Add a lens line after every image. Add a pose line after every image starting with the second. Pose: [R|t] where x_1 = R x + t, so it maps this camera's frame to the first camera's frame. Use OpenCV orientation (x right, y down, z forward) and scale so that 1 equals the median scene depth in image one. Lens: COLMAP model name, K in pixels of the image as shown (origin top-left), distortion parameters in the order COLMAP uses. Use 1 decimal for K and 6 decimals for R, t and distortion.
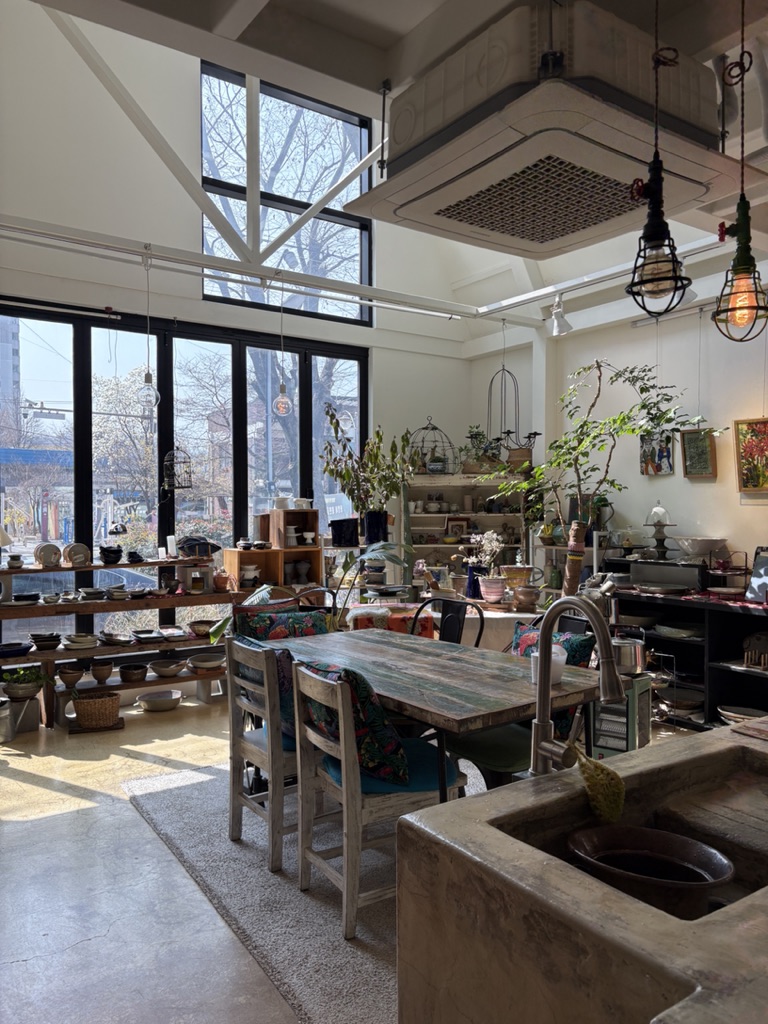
lens RADIAL K [[783.4, 0, 383.8], [0, 783.4, 510.3], [0, 0, 1]] dist [0.001865, 0.000363]
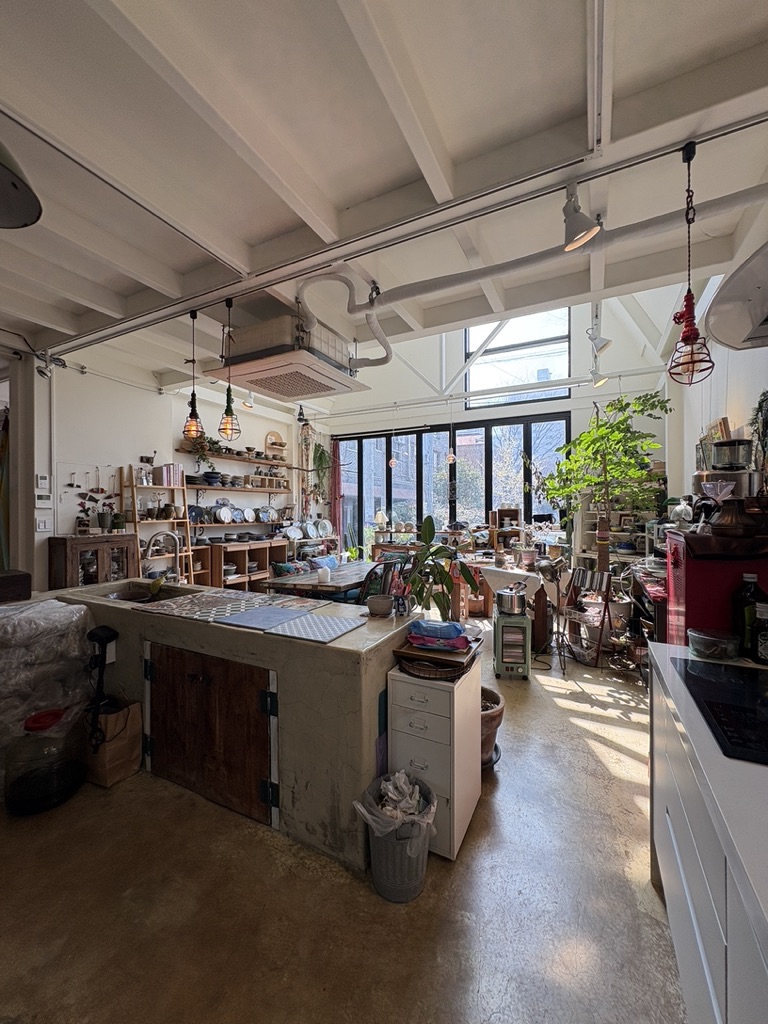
lens RADIAL K [[409.7, 0, 383.1], [0, 409.7, 513.7], [0, 0, 1]] dist [0.000567, 0.000010]
pose [[0.467926, 0.000465, -0.883767, 0.664324], [-0.009410, 0.999946, -0.004456, 0.033541], [0.883717, 0.010401, 0.467905, 0.229671]]
